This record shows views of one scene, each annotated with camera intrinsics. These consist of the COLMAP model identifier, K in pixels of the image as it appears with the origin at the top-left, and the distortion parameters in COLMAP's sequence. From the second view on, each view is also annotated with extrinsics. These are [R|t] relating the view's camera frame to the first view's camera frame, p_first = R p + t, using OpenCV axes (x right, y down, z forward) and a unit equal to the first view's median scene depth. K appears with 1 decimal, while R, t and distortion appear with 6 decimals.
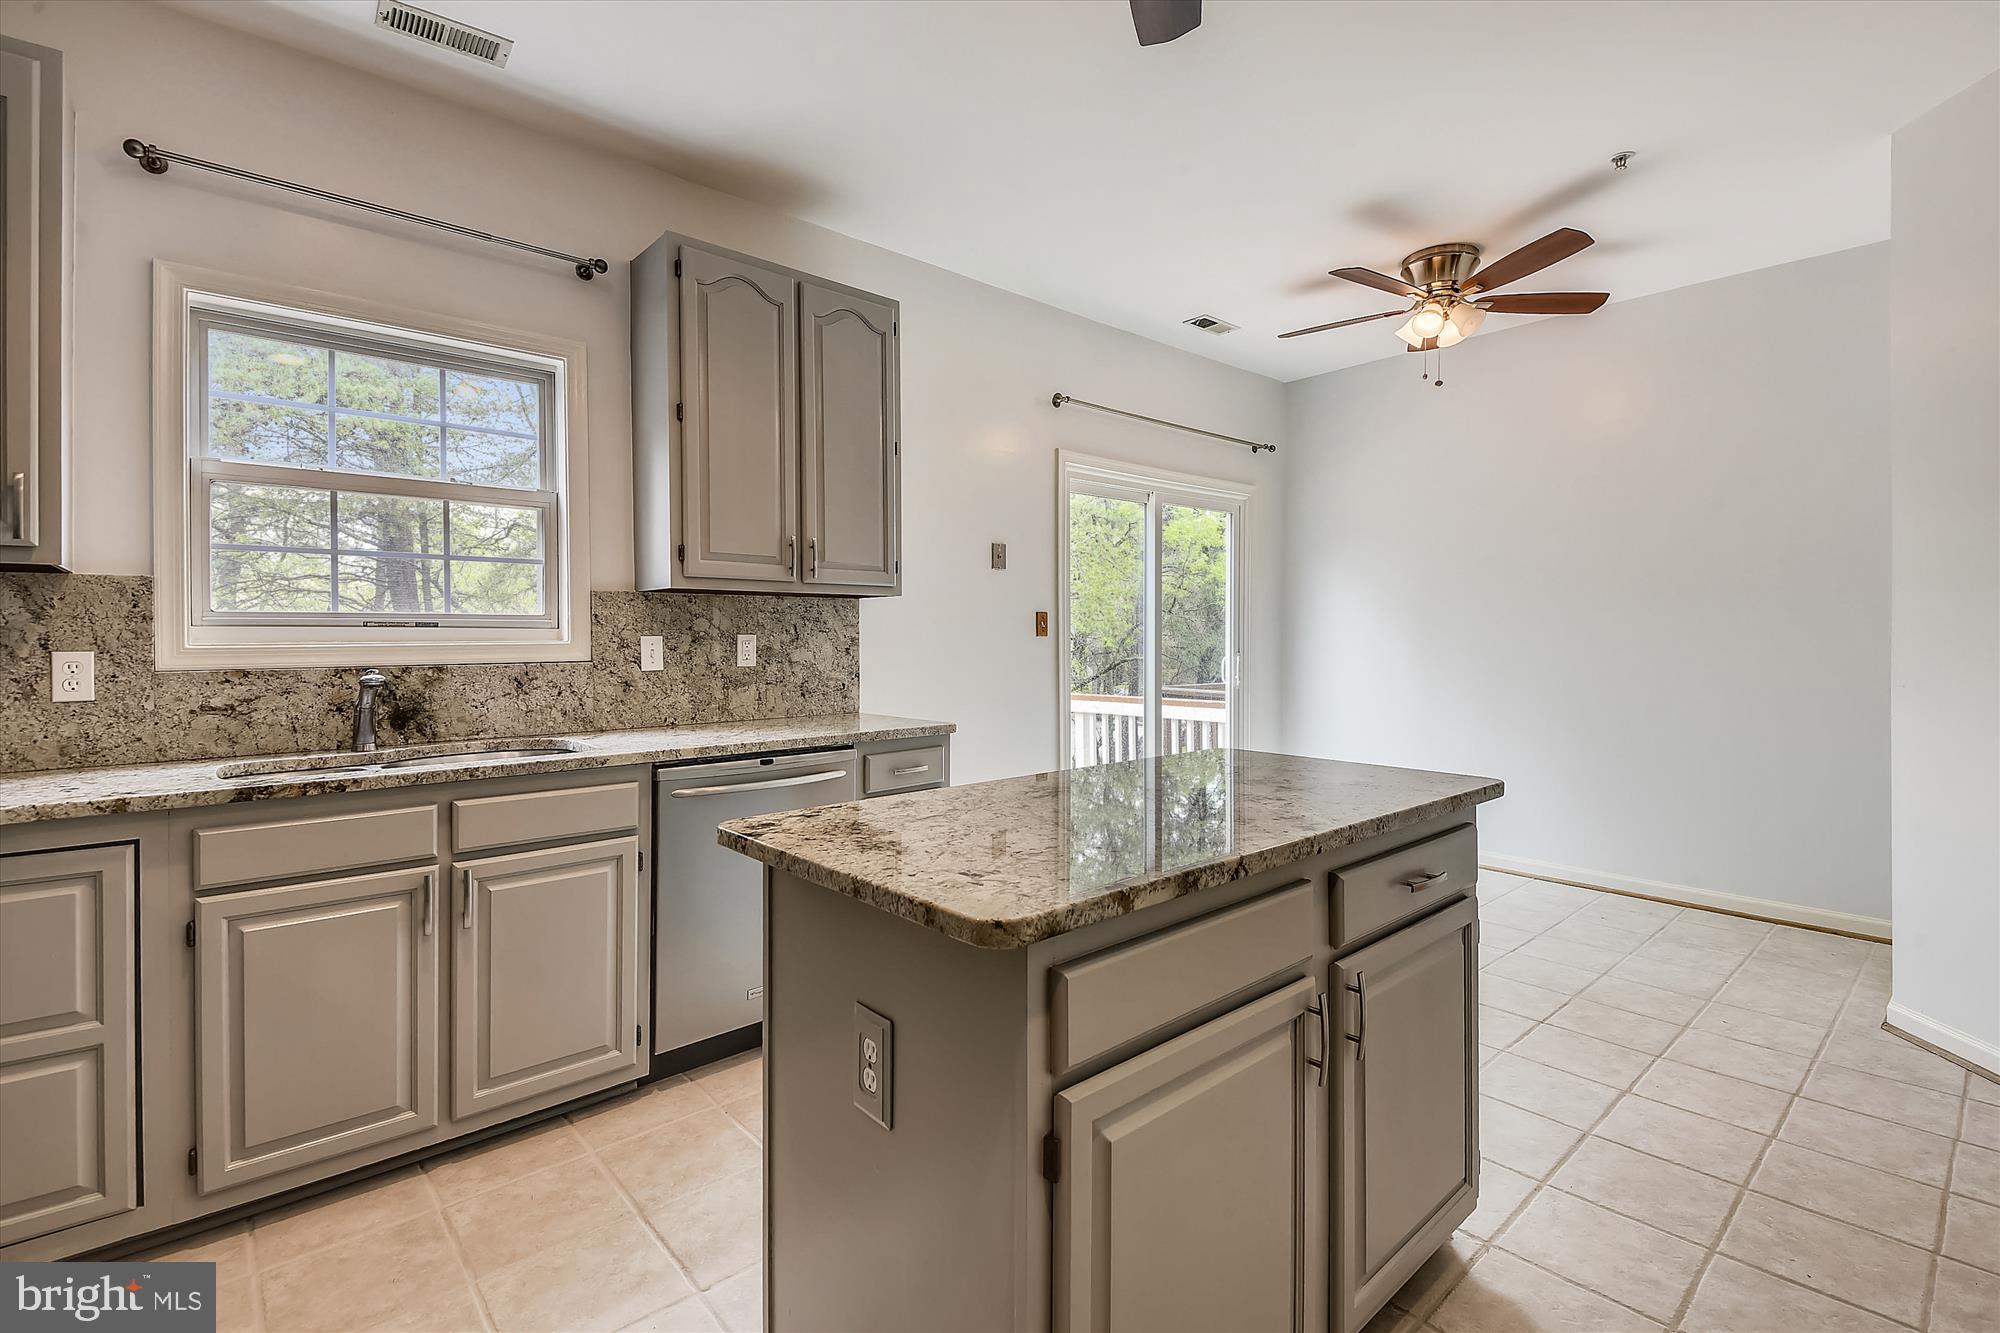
lens RADIAL K [[919.7, 0, 1046.5], [0, 919.7, 638.3], [0, 0, 1]] dist [0.005780, -0.003993]
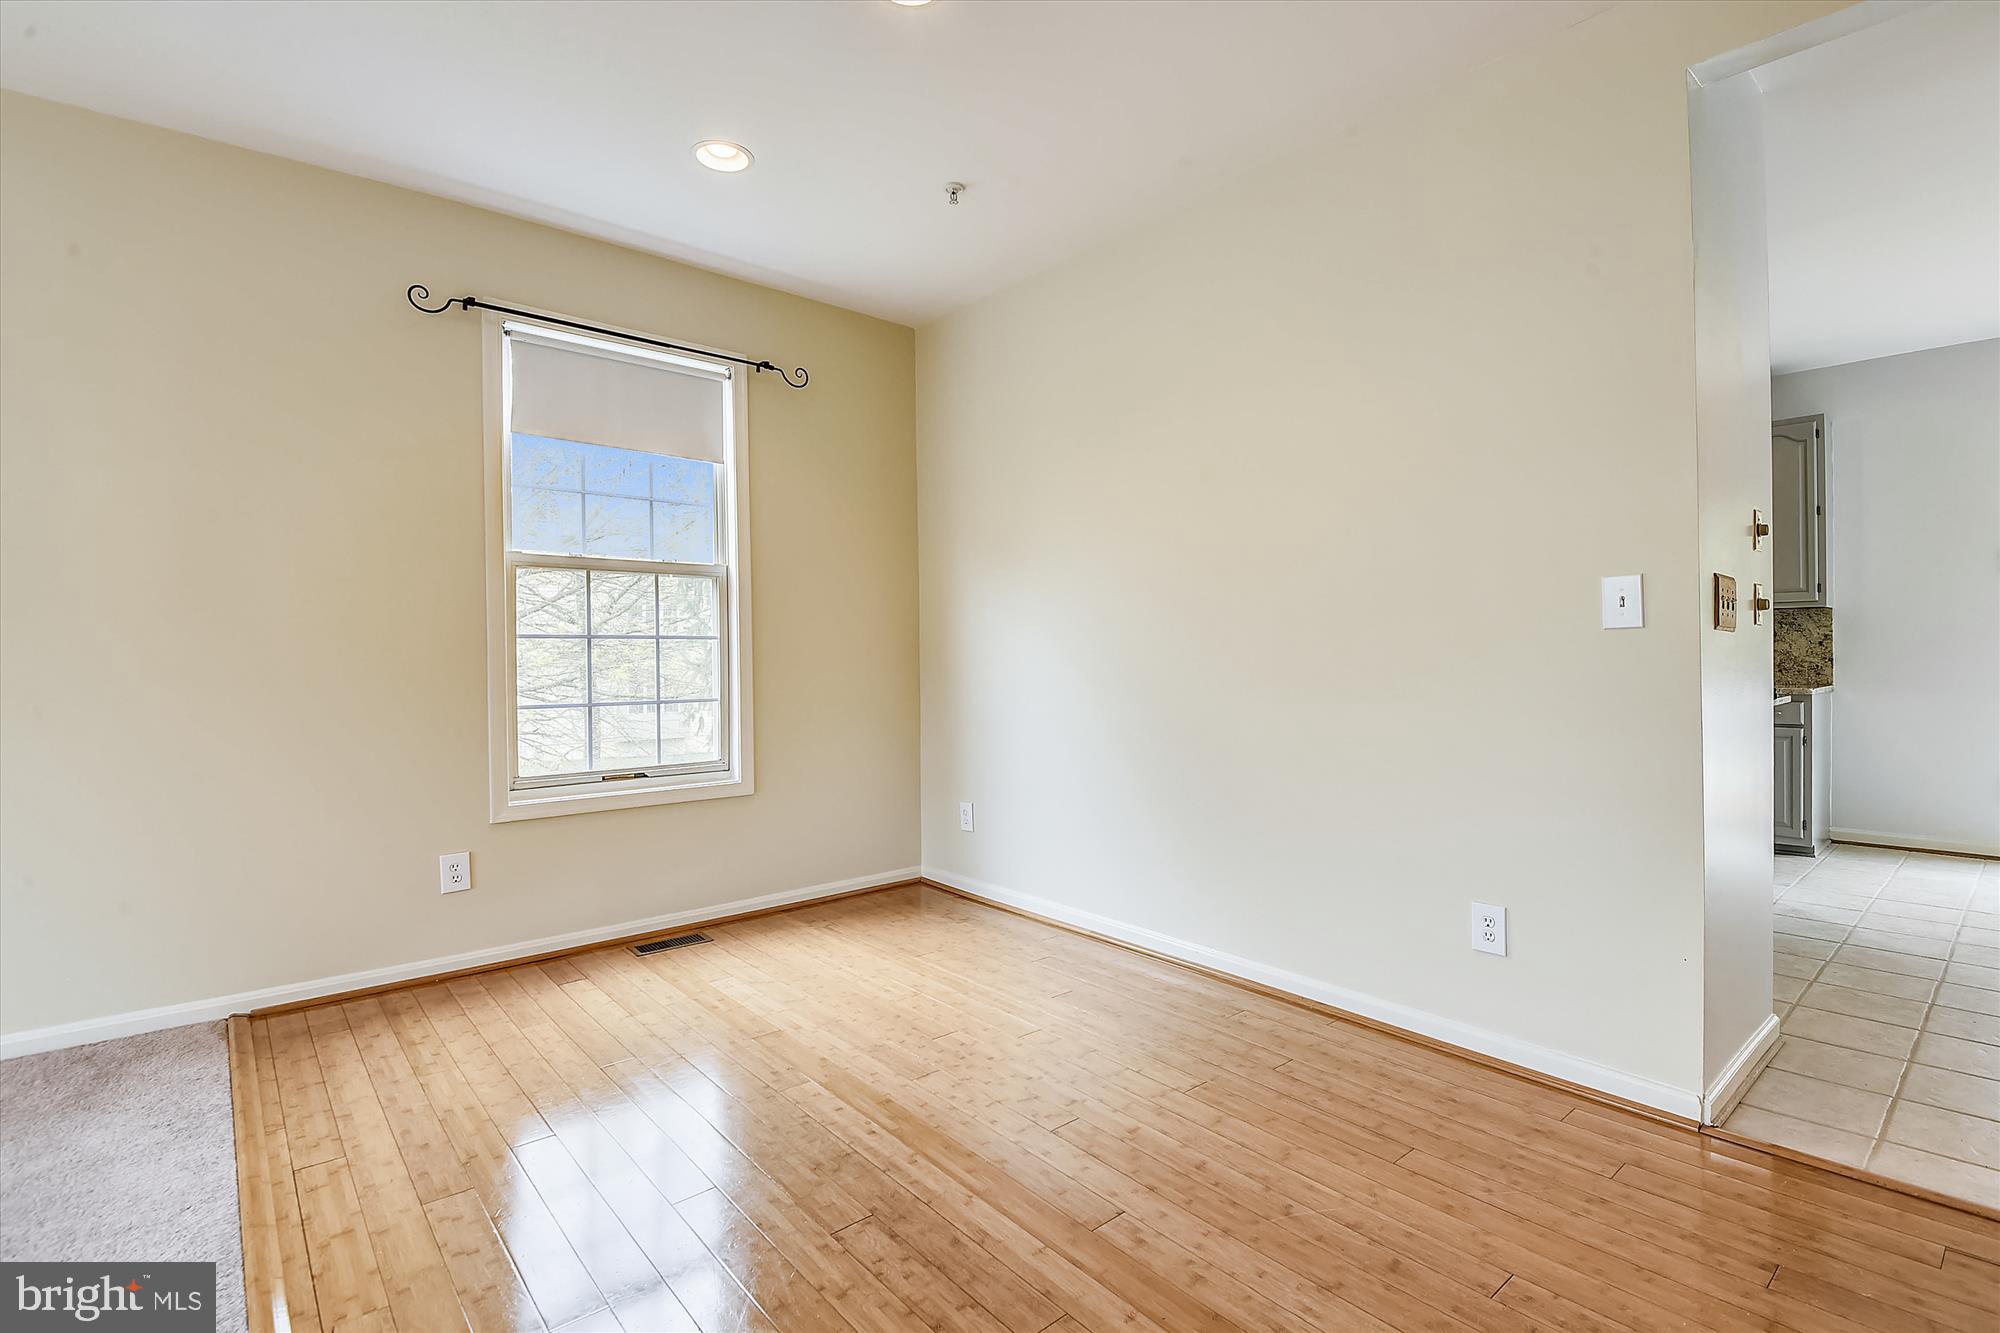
lens RADIAL K [[919.7, 0, 1005.4], [0, 919.7, 658.2], [0, 0, 1]] dist [0.005780, -0.003993]
pose [[-0.043096, 0.009570, -0.999025, 1.362590], [0.004964, 0.999944, 0.009364, 0.017153], [0.999059, -0.004555, -0.043141, -0.277275]]
